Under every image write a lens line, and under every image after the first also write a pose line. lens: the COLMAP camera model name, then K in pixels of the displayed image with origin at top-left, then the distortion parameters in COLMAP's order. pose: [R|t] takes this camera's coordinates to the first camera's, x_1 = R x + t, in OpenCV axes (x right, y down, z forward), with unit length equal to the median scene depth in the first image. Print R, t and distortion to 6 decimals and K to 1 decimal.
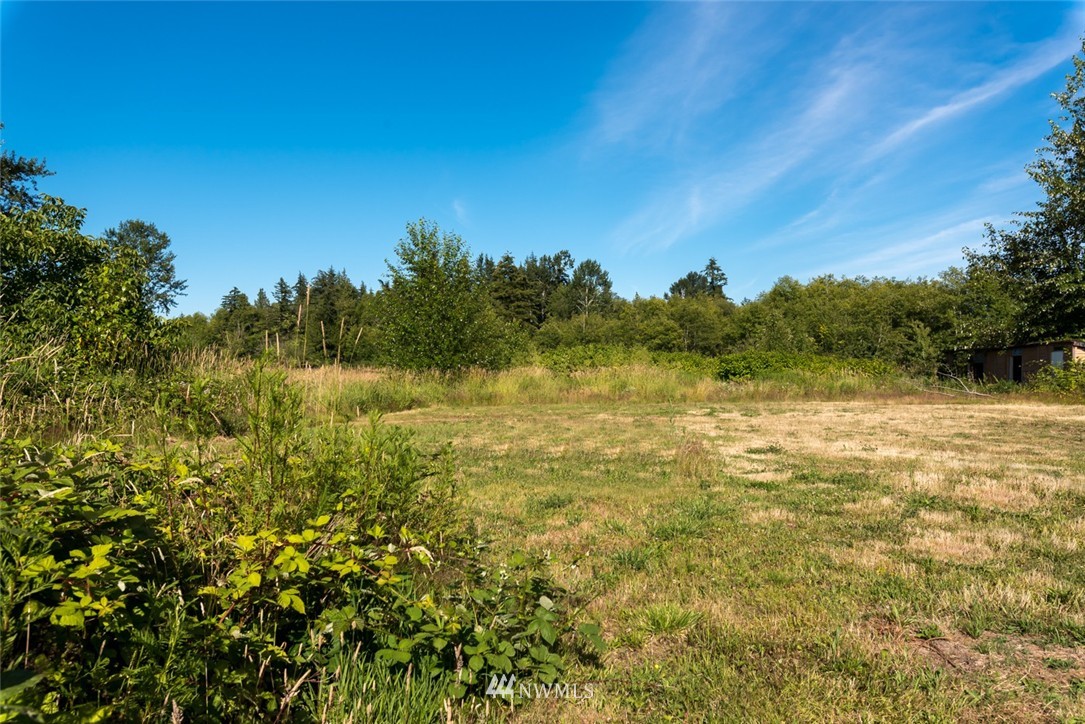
lens RADIAL K [[766.9, 0, 541.9], [0, 766.9, 364.2], [0, 0, 1]] dist [0.003639, 0.000703]
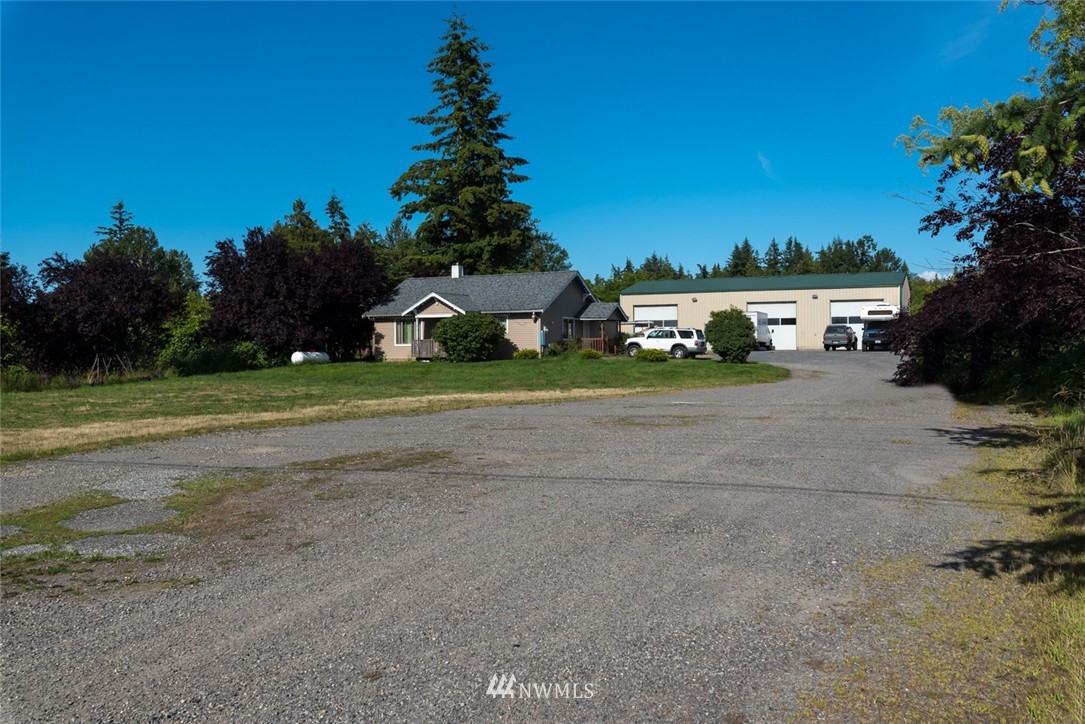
lens RADIAL K [[919.2, 0, 540.5], [0, 919.2, 360.9], [0, 0, 1]] dist [-0.074227, -0.003633]
pose [[0.940791, 0.001031, -0.338986, 0.026837], [0.007320, 0.999700, 0.023356, -0.000938], [0.338909, -0.024455, 0.940501, -0.349461]]
